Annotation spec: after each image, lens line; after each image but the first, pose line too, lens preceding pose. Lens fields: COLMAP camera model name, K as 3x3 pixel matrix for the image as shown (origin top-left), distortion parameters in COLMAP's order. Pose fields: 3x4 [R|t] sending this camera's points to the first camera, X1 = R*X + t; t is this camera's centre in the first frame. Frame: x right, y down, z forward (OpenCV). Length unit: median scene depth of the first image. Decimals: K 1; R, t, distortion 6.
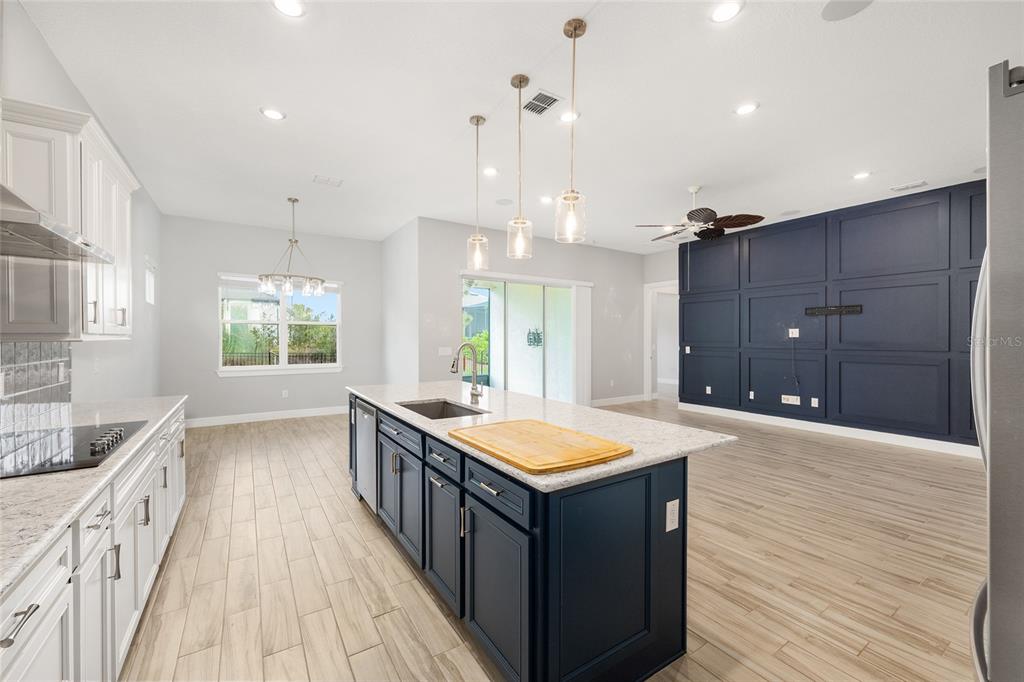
lens RADIAL K [[409.2, 0, 514.5], [0, 409.2, 339.5], [0, 0, 1]] dist [0.001163, 0.000250]
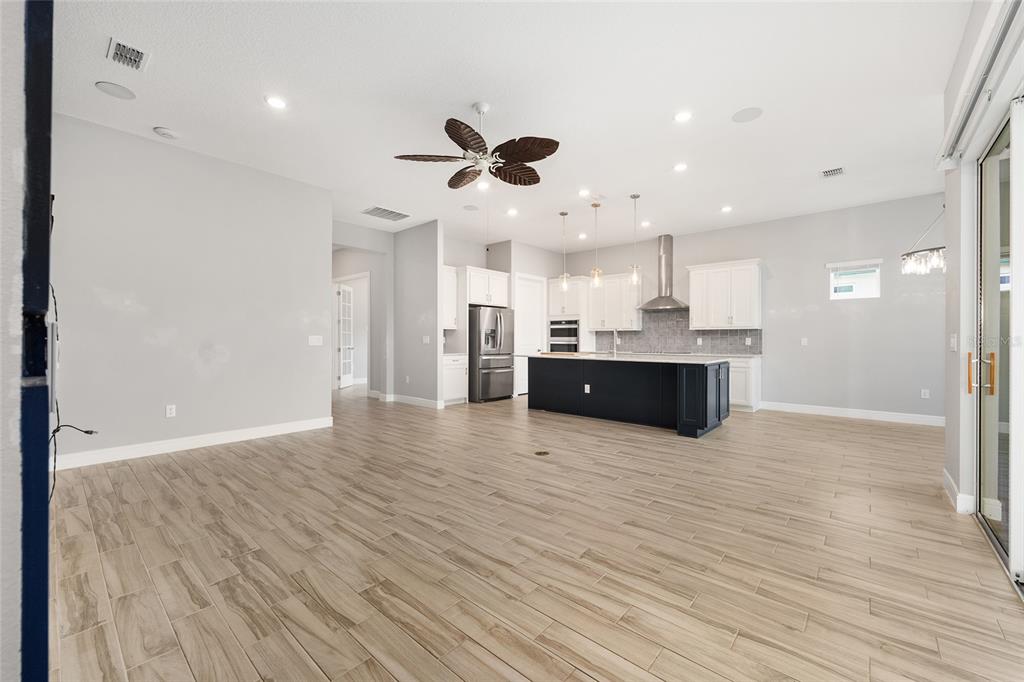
lens RADIAL K [[412.3, 0, 513.5], [0, 412.3, 336.8], [0, 0, 1]] dist [-0.003390, 0.000155]
pose [[-0.963749, -0.003894, -0.266782, 0.469582], [-0.004789, 0.999985, 0.002704, 0.023624], [0.266768, 0.003883, -0.963753, 1.394943]]
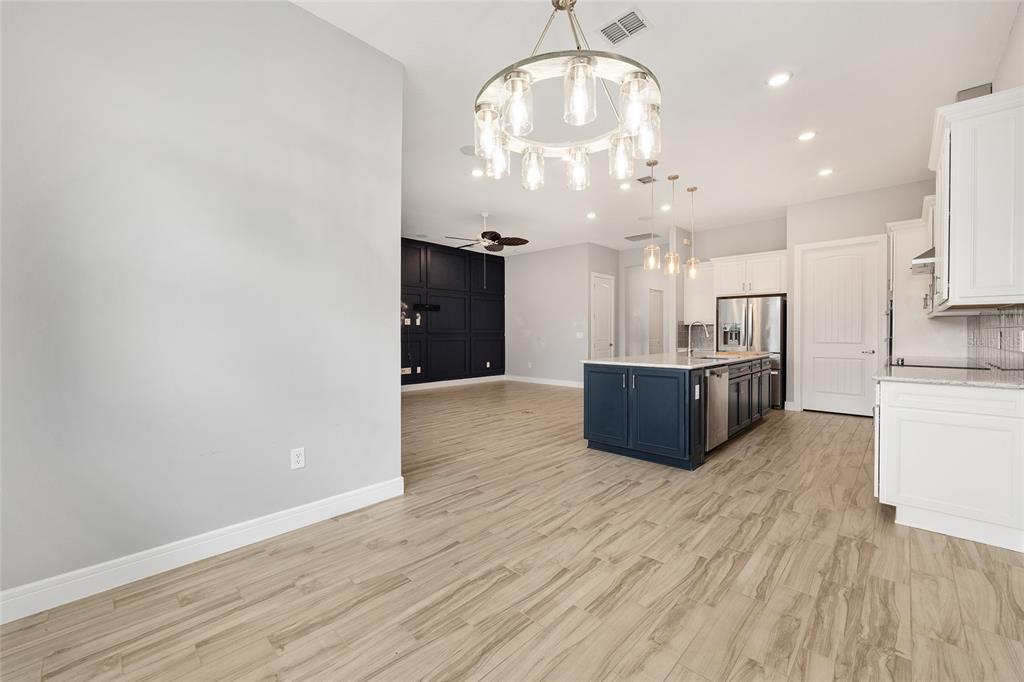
lens RADIAL K [[412.3, 0, 513.5], [0, 412.3, 336.8], [0, 0, 1]] dist [-0.003390, 0.000155]
pose [[-0.224771, -0.006979, 0.974387, -0.758858], [0.006853, 0.999938, 0.008743, 0.025963], [-0.974388, 0.008643, -0.224709, 0.992787]]
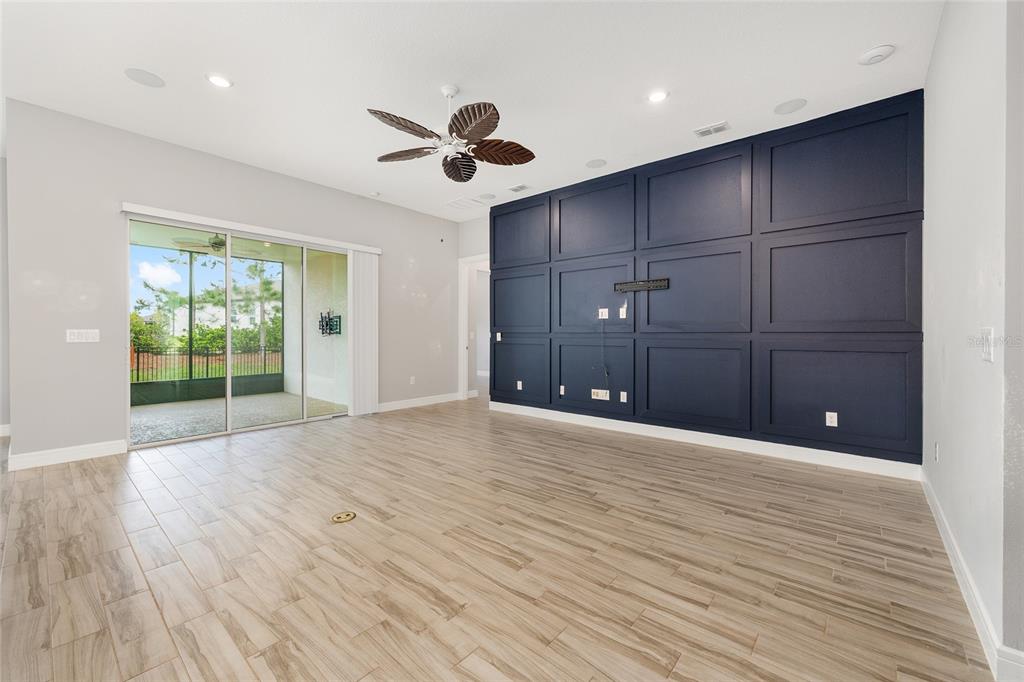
lens RADIAL K [[412.3, 0, 513.5], [0, 412.3, 336.8], [0, 0, 1]] dist [-0.003390, 0.000155]
pose [[0.961225, -0.000279, 0.275764, 0.287598], [-0.000256, 0.999998, 0.001904, 0.030336], [-0.275764, -0.001901, 0.961224, 0.257649]]
